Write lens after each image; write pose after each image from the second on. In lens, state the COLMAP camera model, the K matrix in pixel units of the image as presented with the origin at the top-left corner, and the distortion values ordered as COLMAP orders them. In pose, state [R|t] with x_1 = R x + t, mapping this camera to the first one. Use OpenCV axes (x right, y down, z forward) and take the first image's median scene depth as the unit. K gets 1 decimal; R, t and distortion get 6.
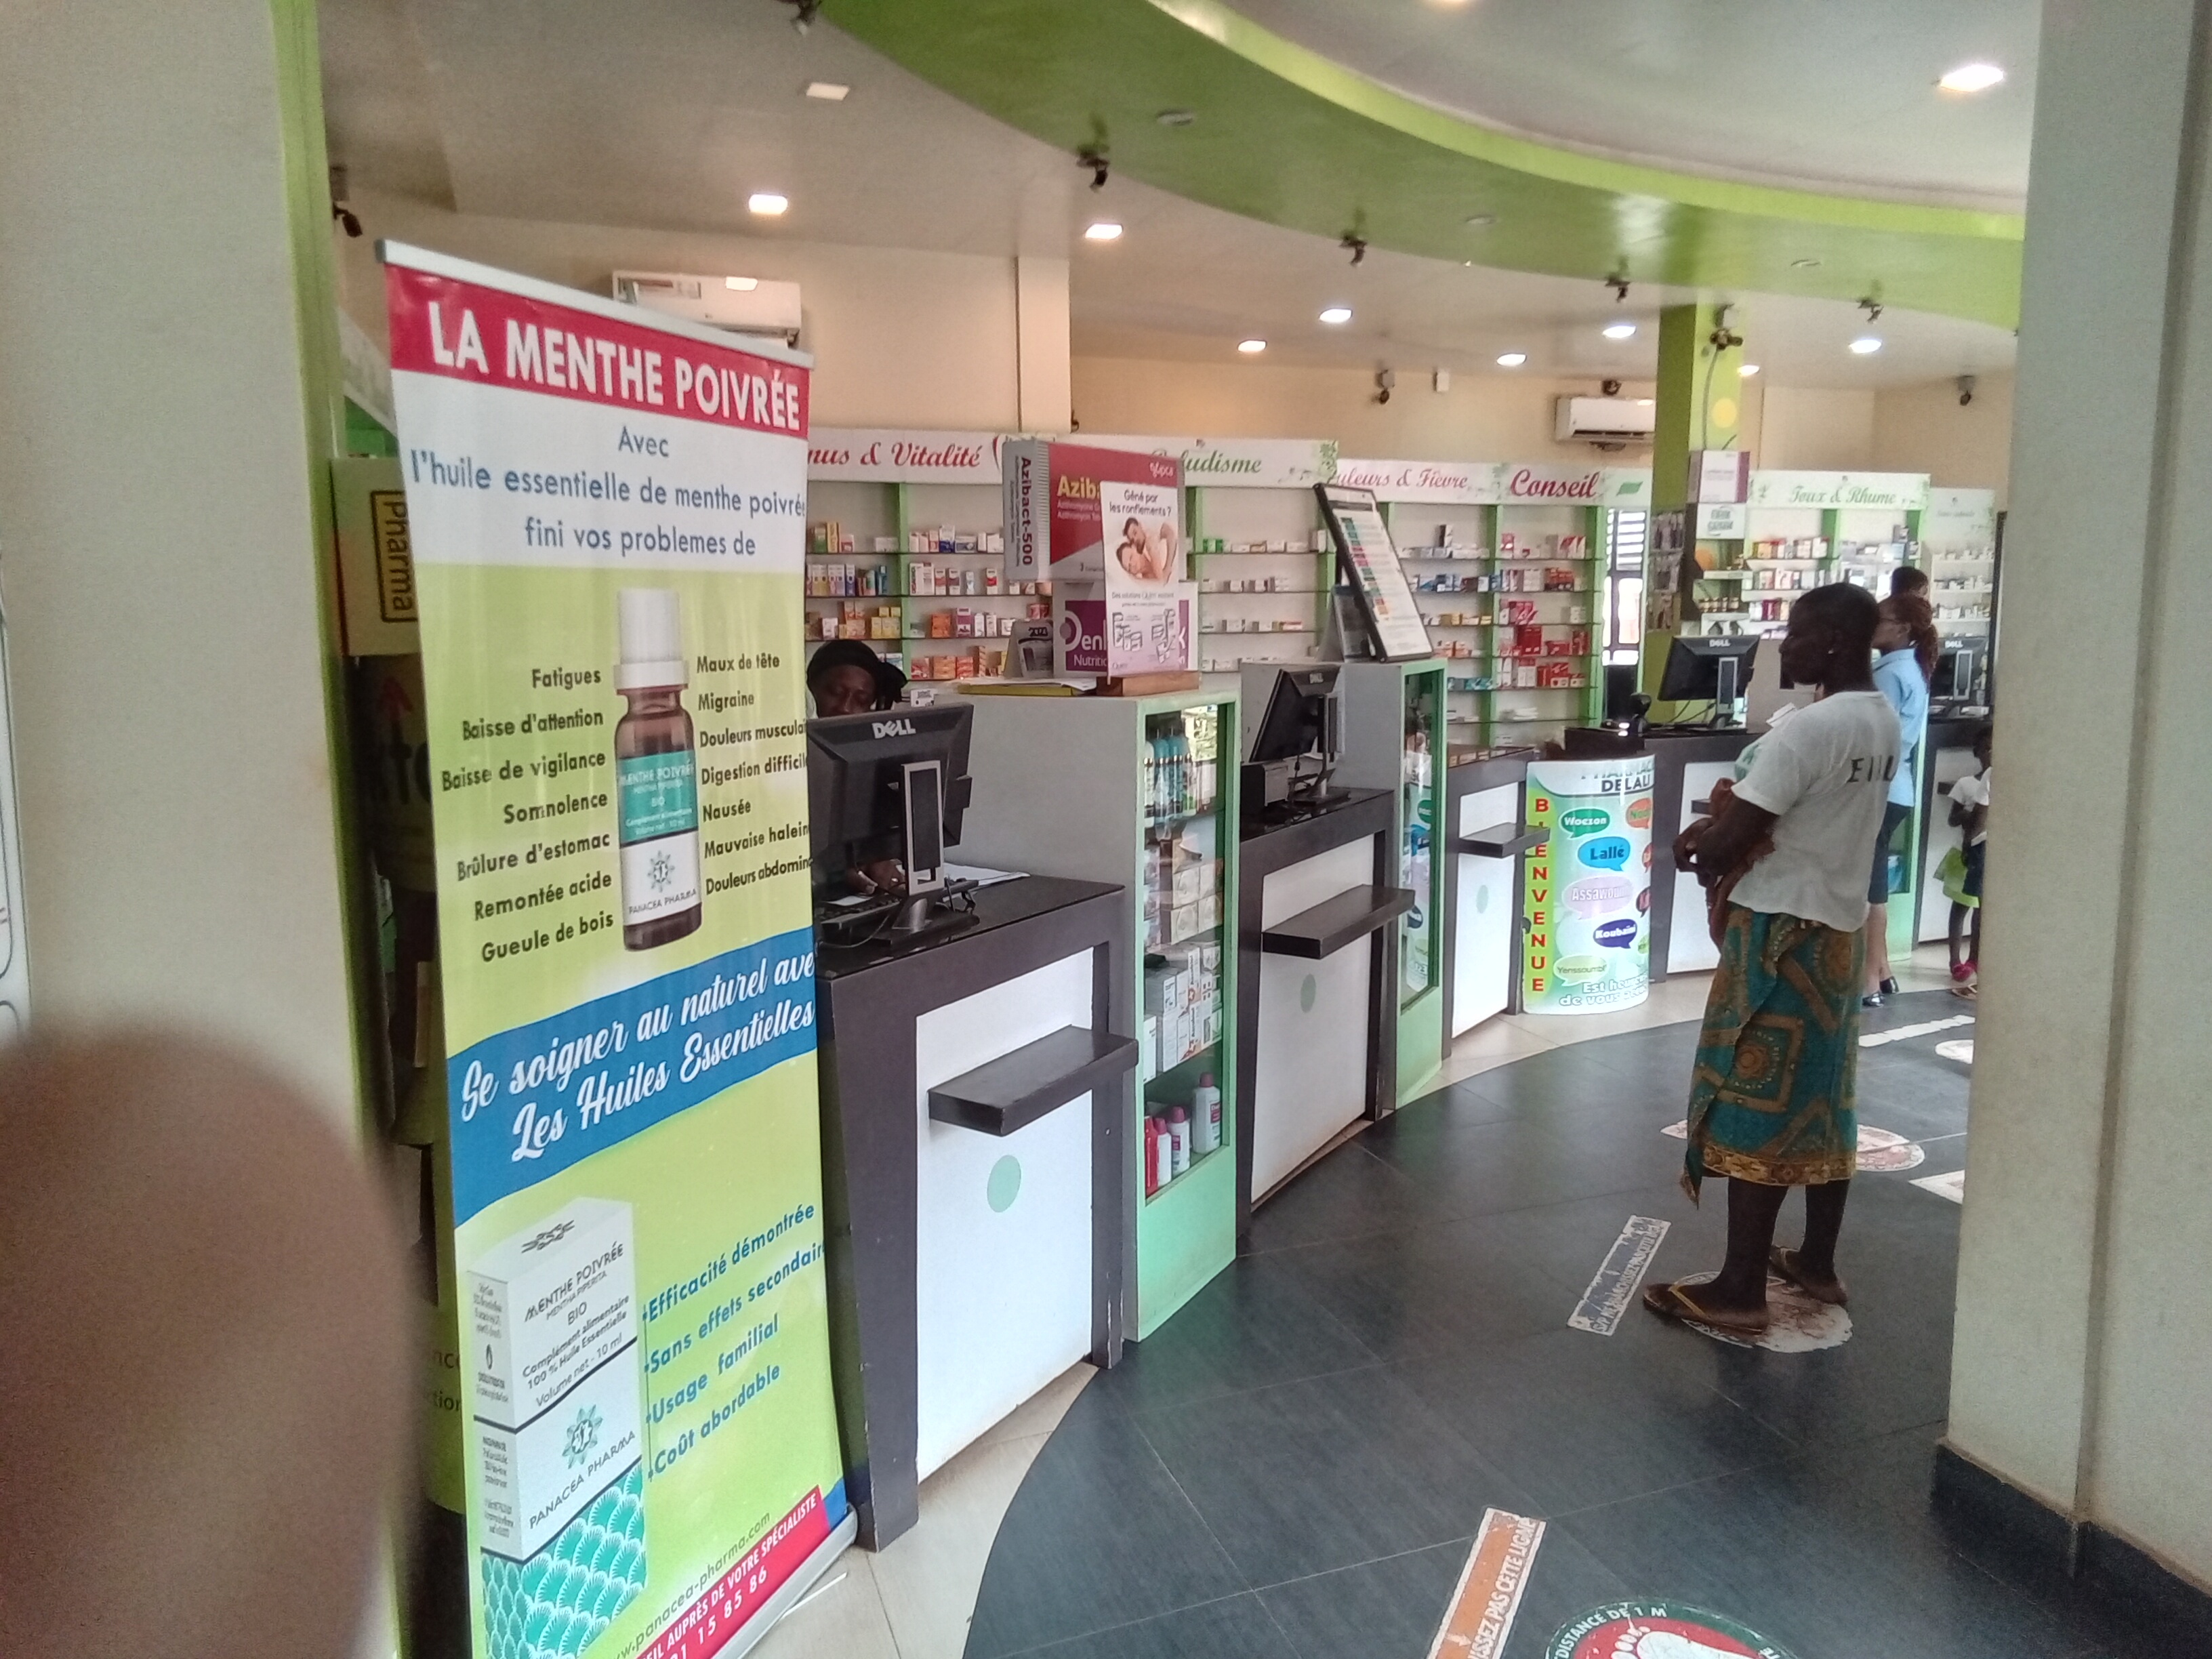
lens RADIAL K [[1505.0, 0, 1108.5], [0, 1505.0, 809.7], [0, 0, 1]] dist [0.039006, -0.034467]
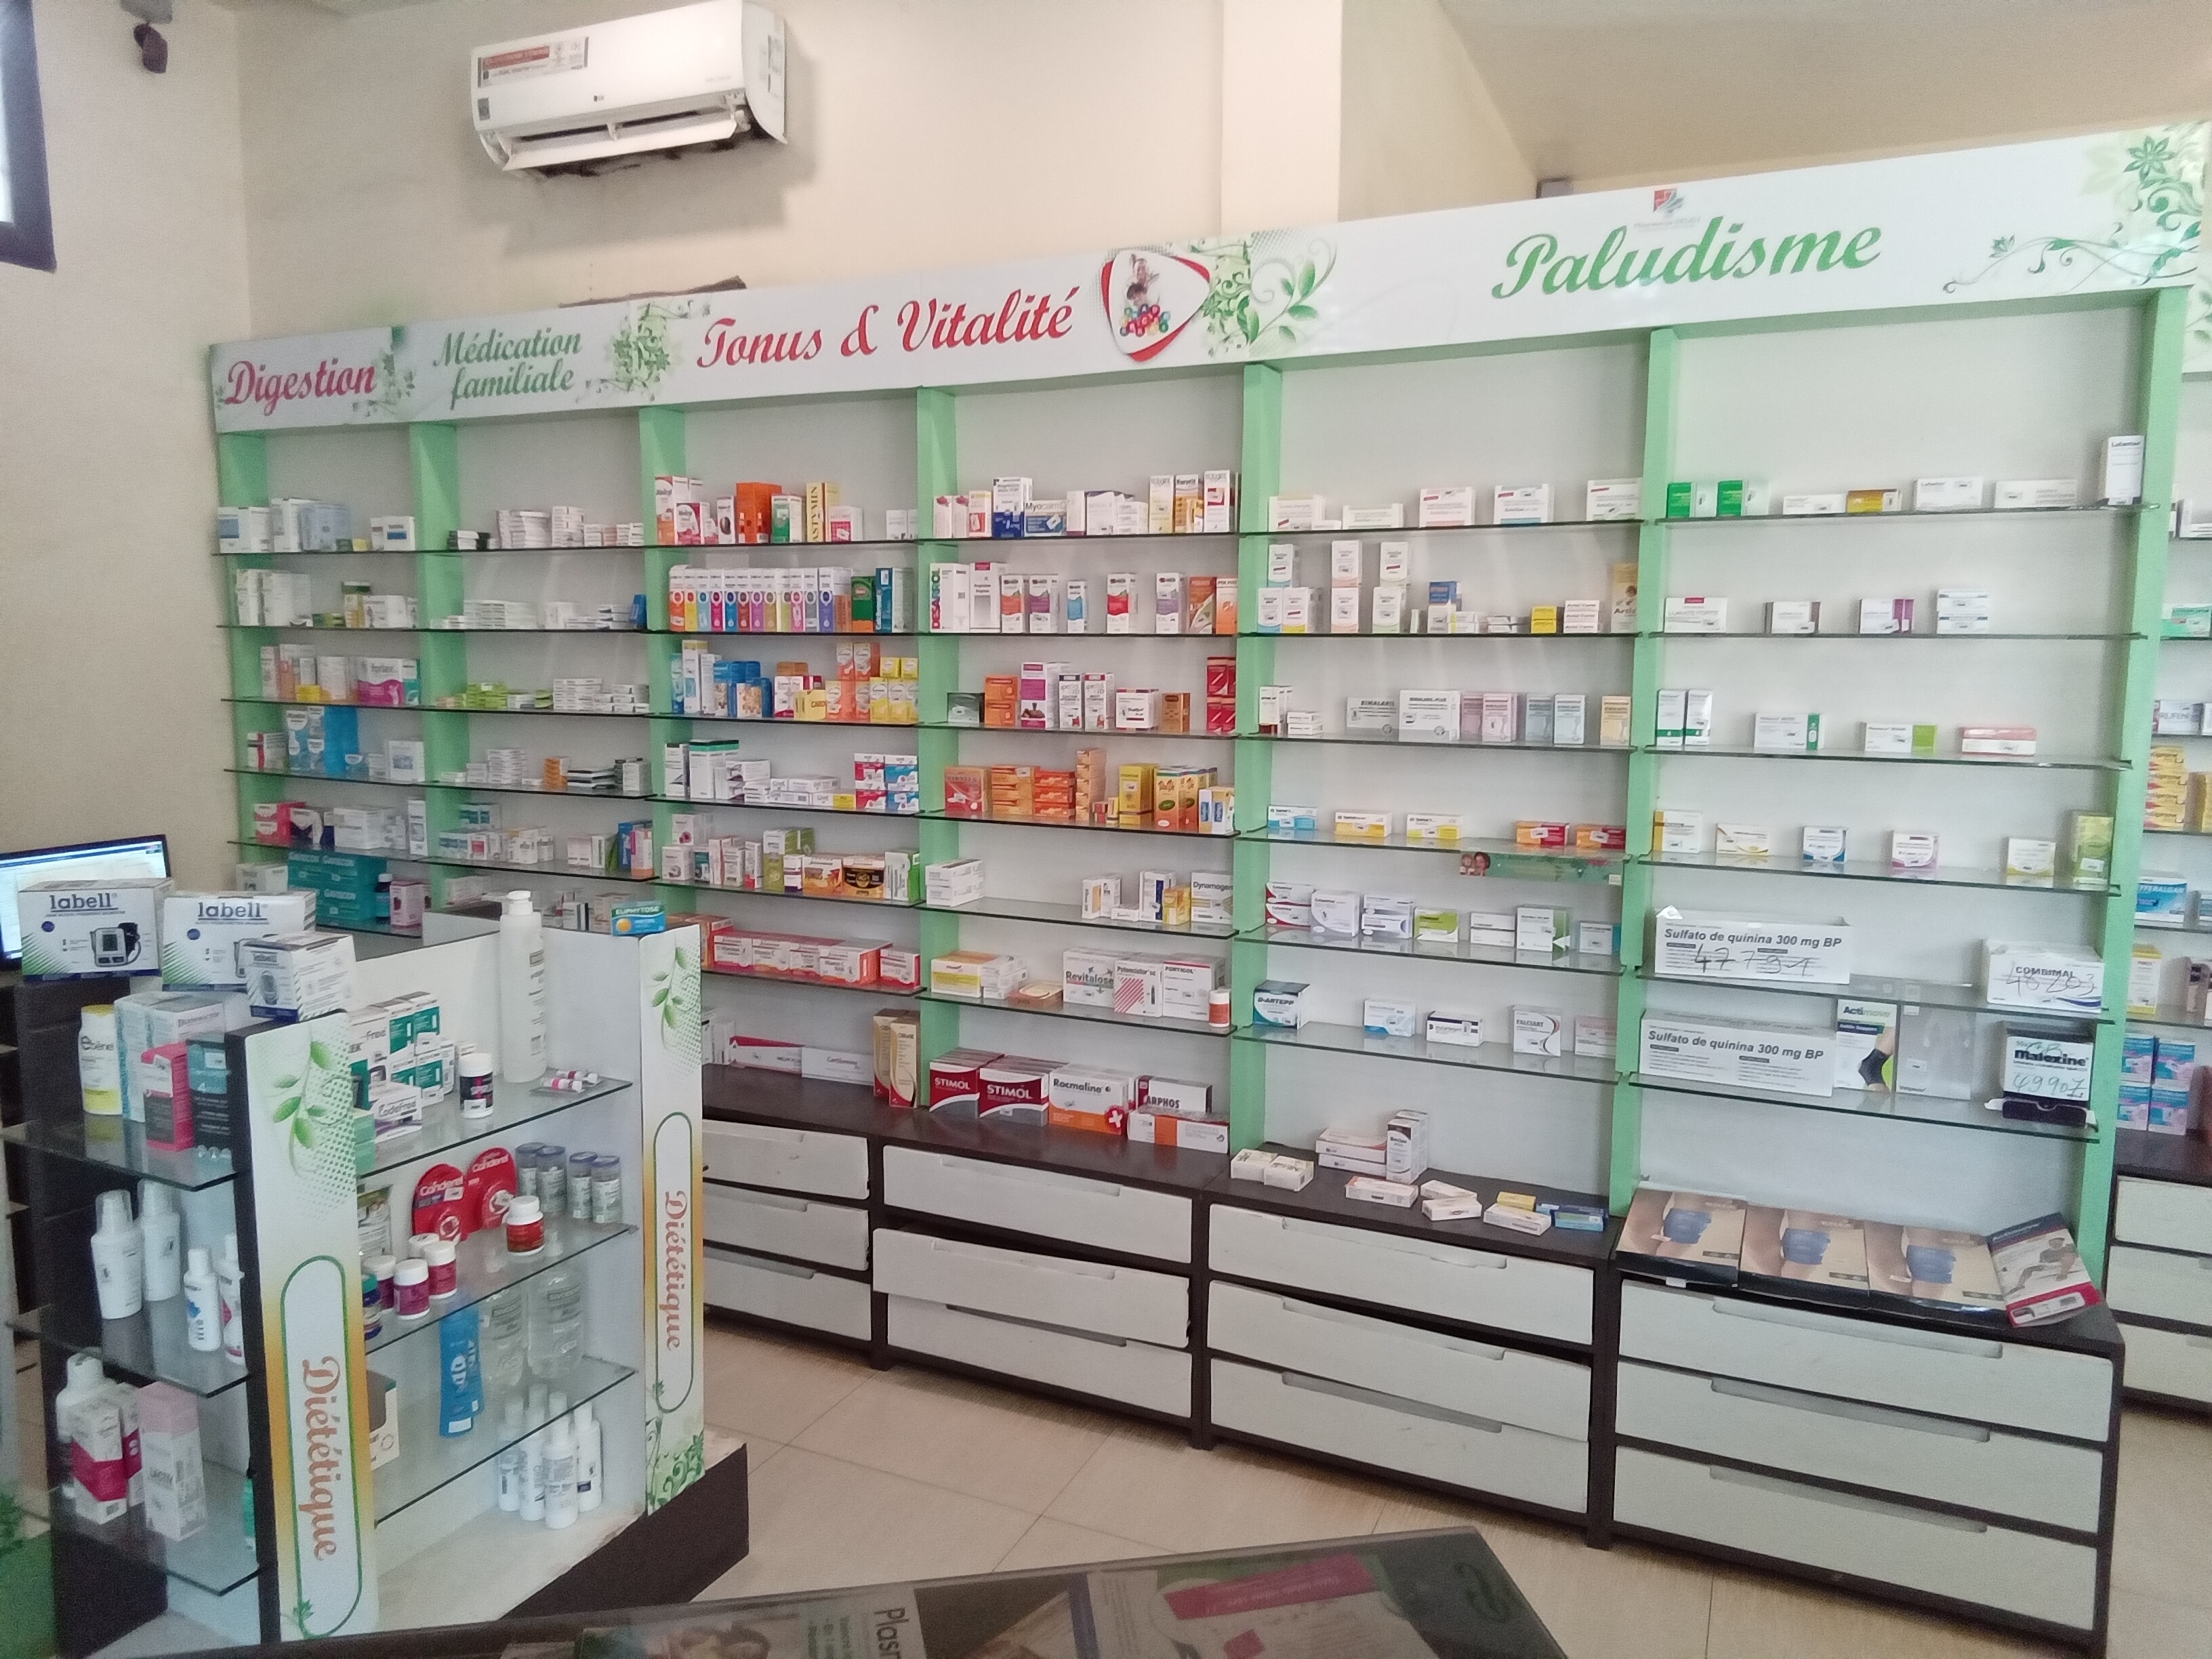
lens RADIAL K [[1505.0, 0, 1108.5], [0, 1505.0, 809.7], [0, 0, 1]] dist [0.039006, -0.034467]
pose [[0.716749, 0.091795, -0.691263, 0.509645], [-0.113490, 0.993437, 0.014247, -0.220285], [0.688034, 0.068240, 0.722463, 1.544148]]
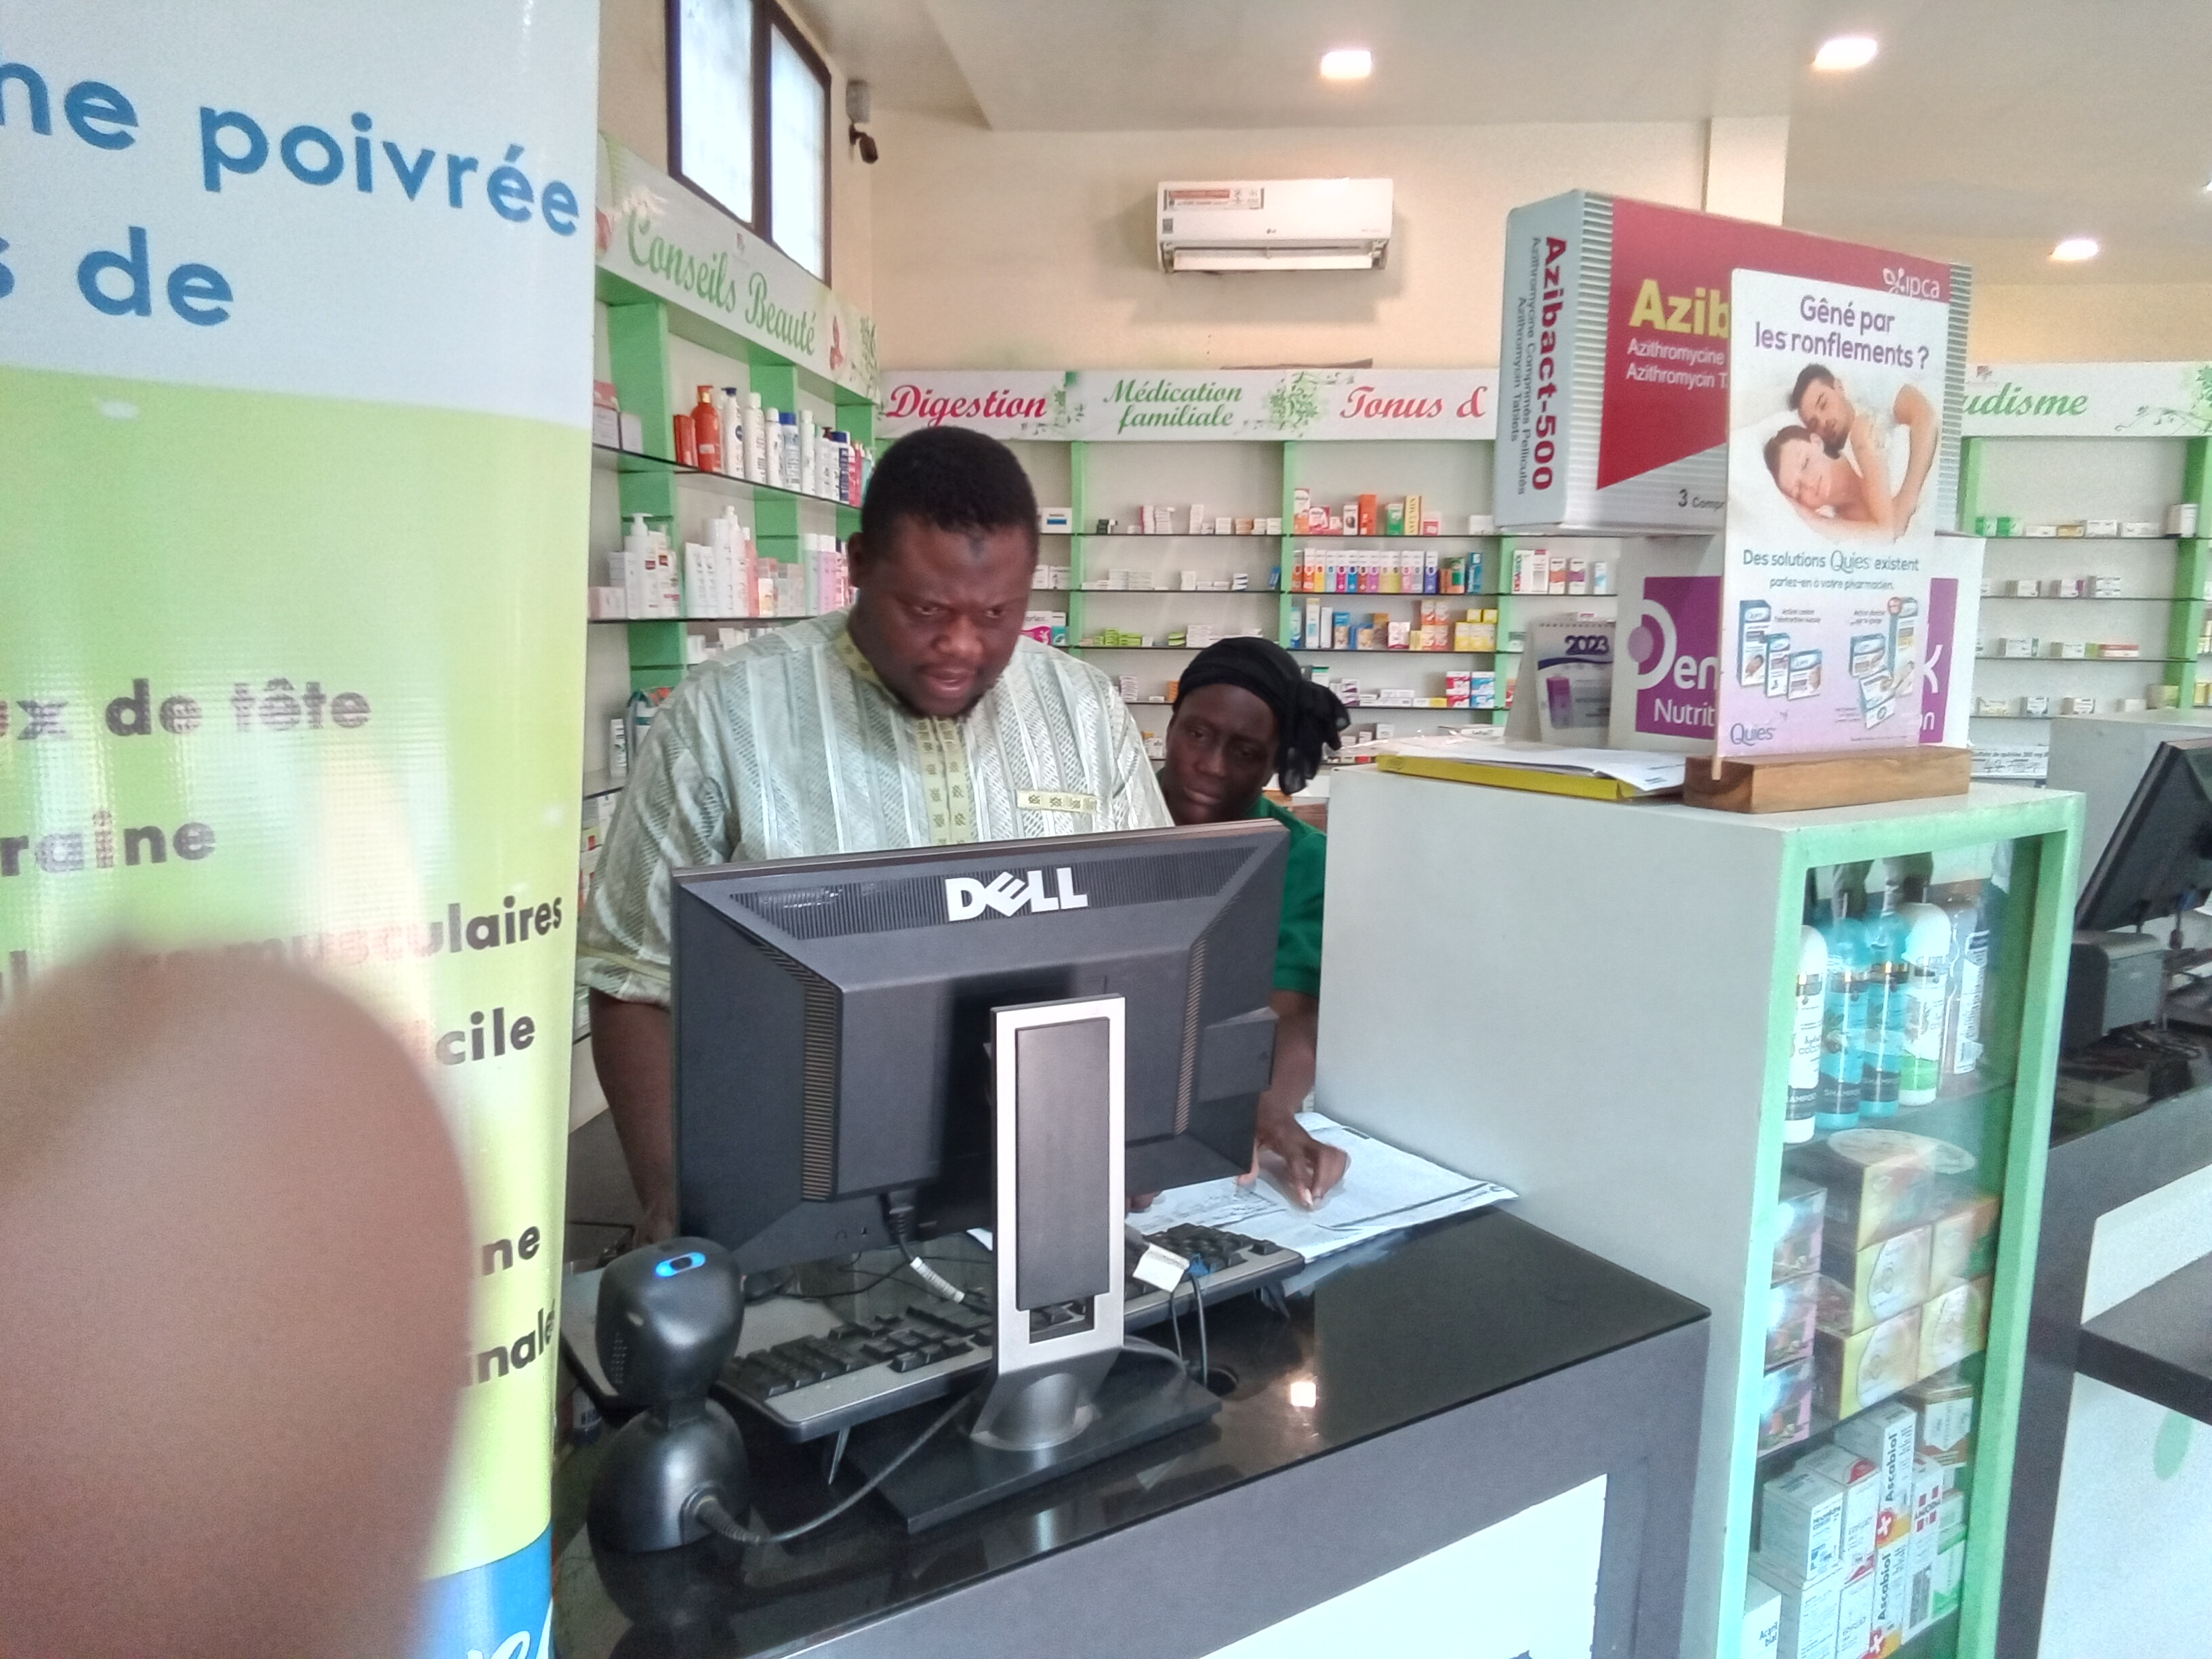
lens RADIAL K [[1520.0, 0, 1100.8], [0, 1520.0, 807.0], [0, 0, 1]] dist [0.045235, -0.054548]
pose [[0.902877, 0.076423, -0.423053, 0.023746], [-0.080358, 0.996729, 0.008556, -0.061864], [0.422323, 0.026271, 0.906065, 0.526316]]
